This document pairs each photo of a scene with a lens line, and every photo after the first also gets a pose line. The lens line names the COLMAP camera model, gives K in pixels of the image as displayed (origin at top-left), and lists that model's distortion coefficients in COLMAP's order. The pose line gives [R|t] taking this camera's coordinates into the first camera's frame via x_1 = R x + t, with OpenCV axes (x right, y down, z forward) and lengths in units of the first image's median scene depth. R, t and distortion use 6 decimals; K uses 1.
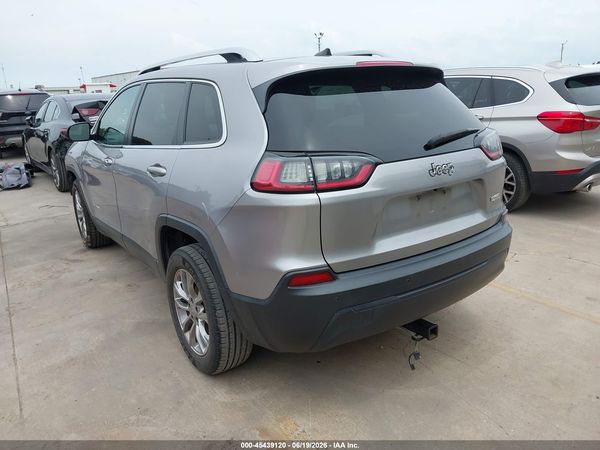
lens RADIAL K [[479.1, 0, 299.3], [0, 479.1, 214.0], [0, 0, 1]] dist [0.006489, -0.005100]
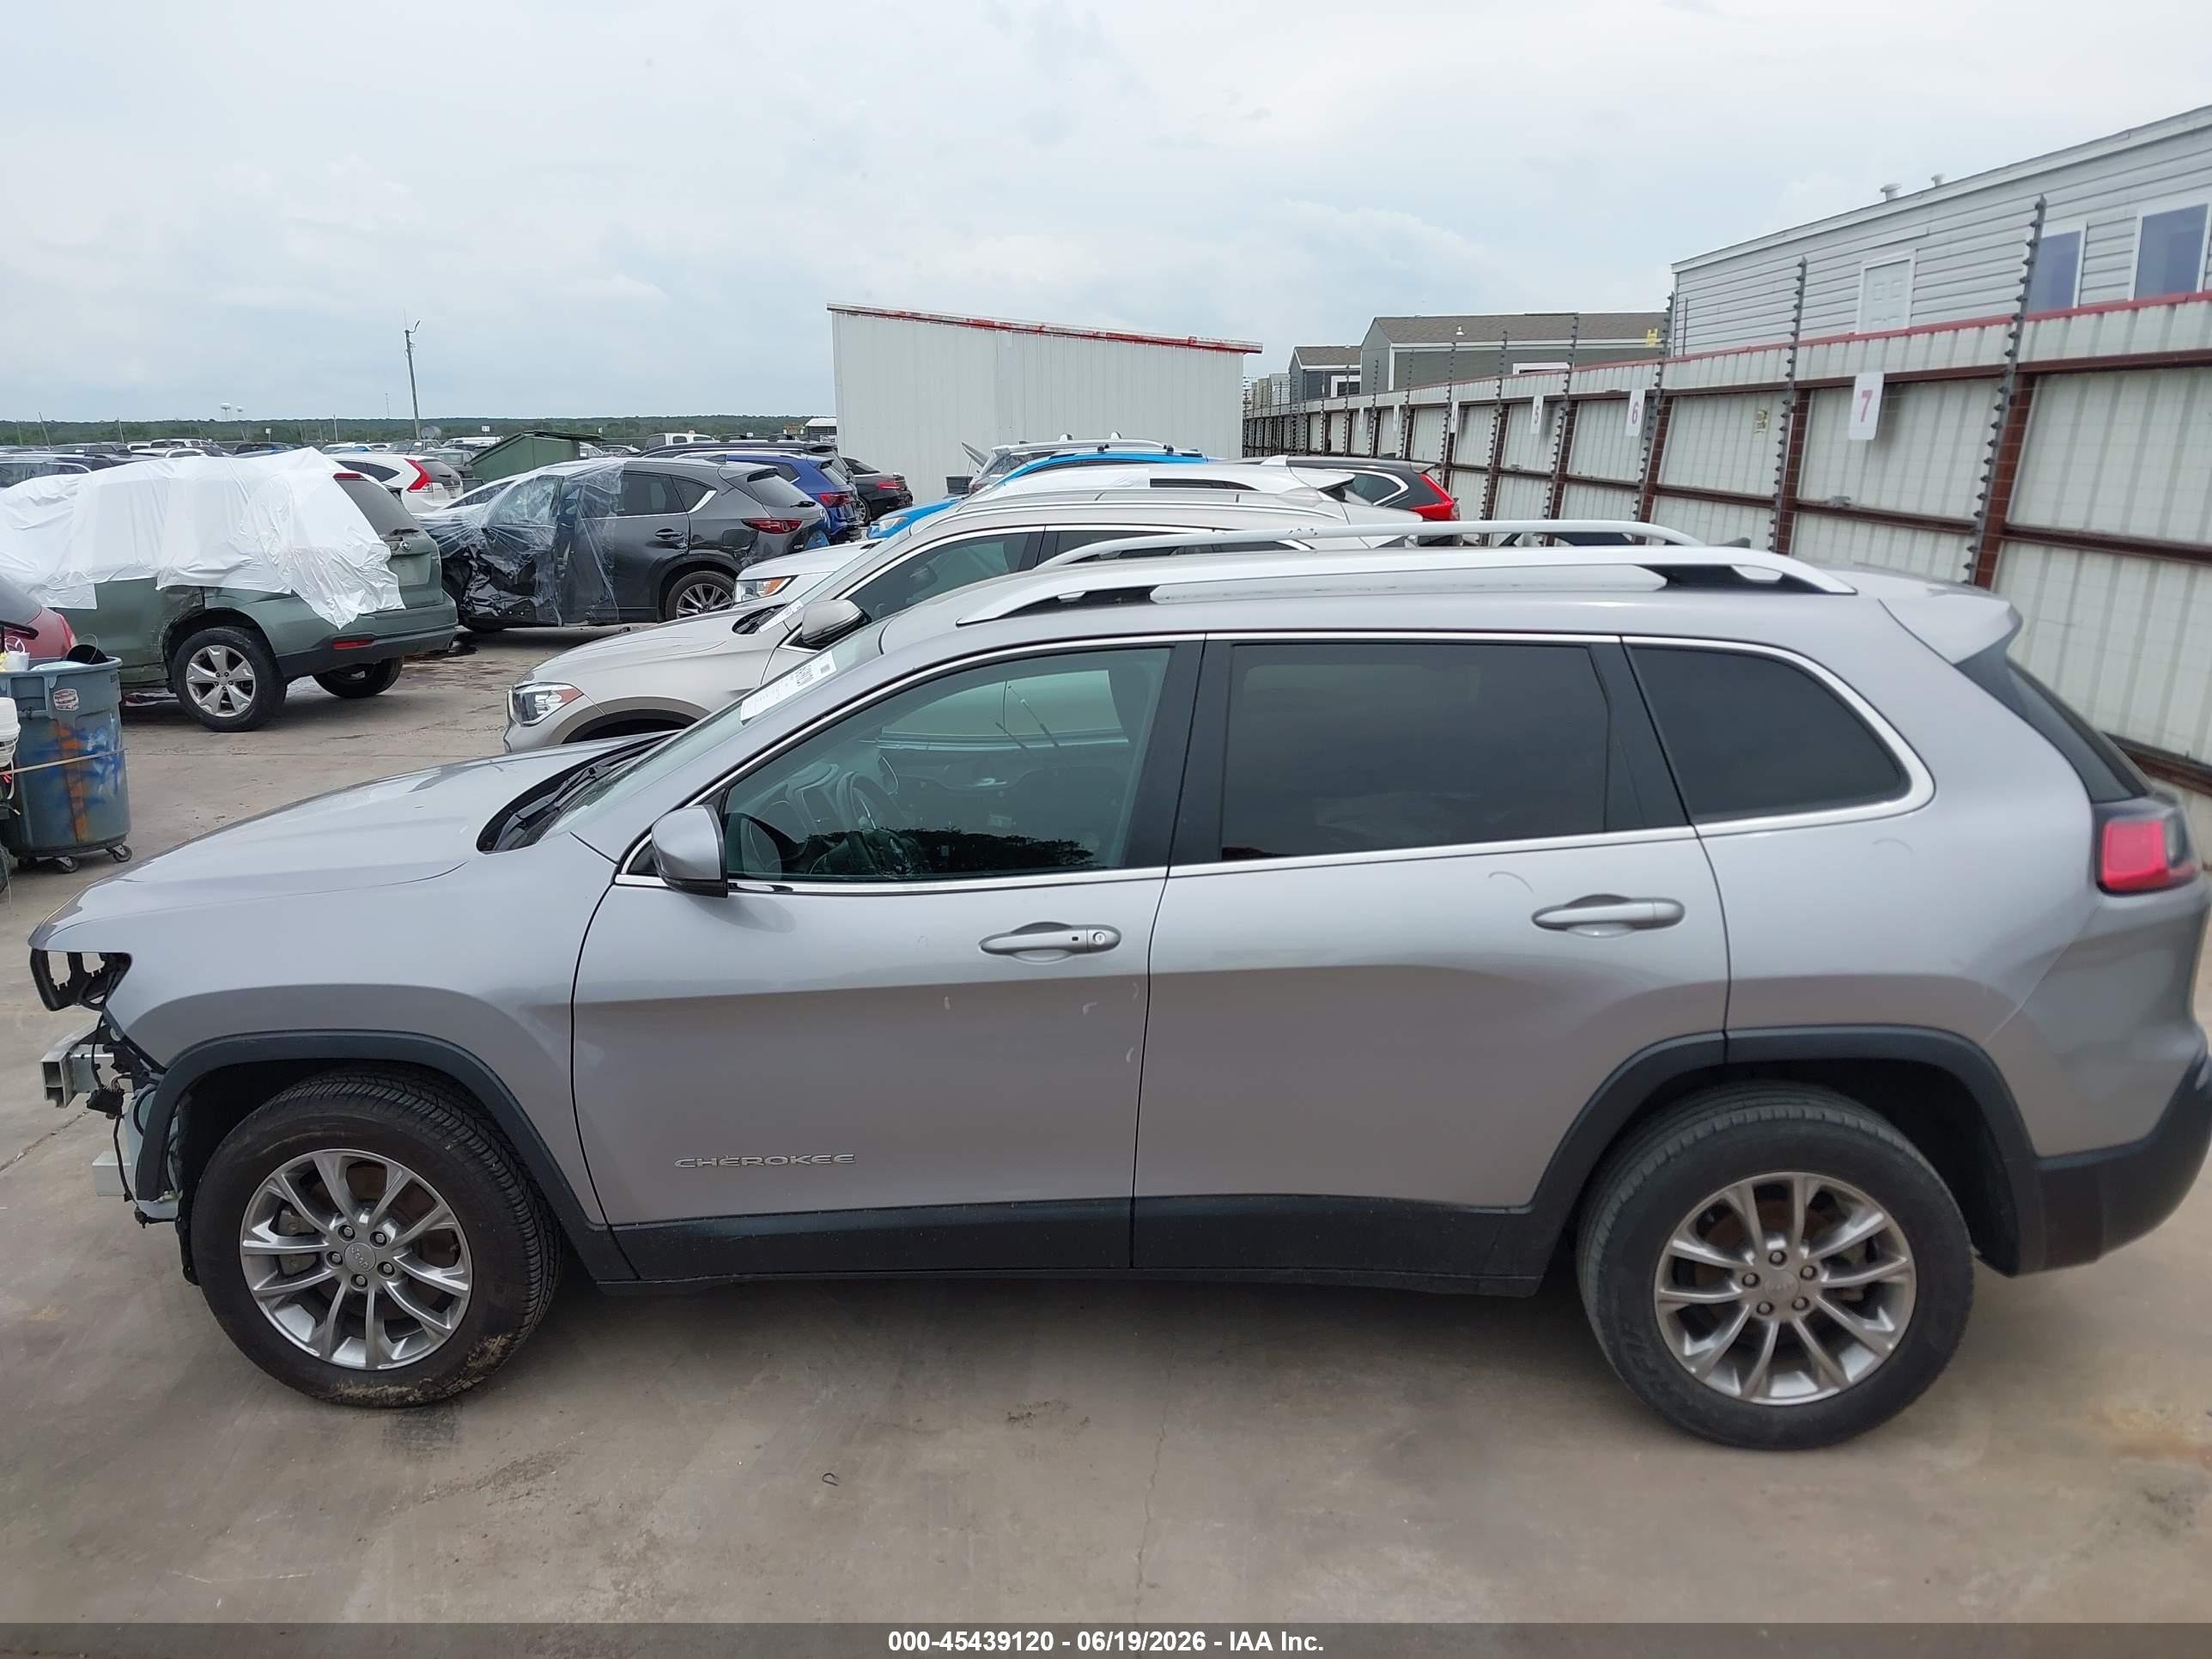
lens RADIAL K [[1766.5, 0, 1103.5], [0, 1766.5, 788.8], [0, 0, 1]] dist [0.006489, -0.005100]
pose [[0.629271, -0.128031, 0.766568, -1.152811], [0.184787, 0.982700, 0.012438, -0.203370], [-0.754899, 0.133825, 0.642043, 0.390445]]
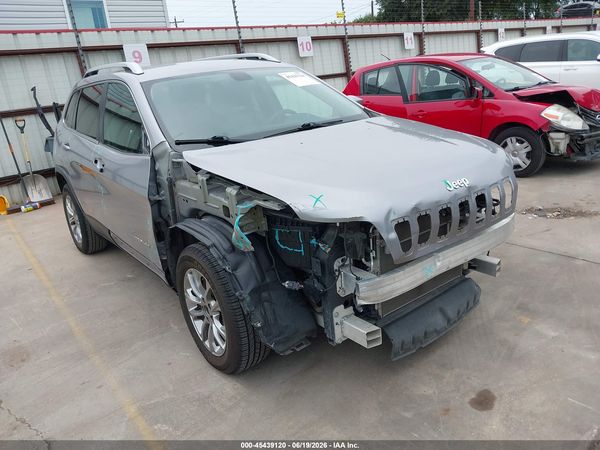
lens RADIAL K [[479.1, 0, 299.3], [0, 479.1, 214.0], [0, 0, 1]] dist [0.006489, -0.005100]
pose [[-0.988795, 0.148396, -0.016230, -0.359412], [0.118571, 0.846784, 0.518554, -0.596682], [0.090694, 0.510819, -0.854891, 2.327288]]
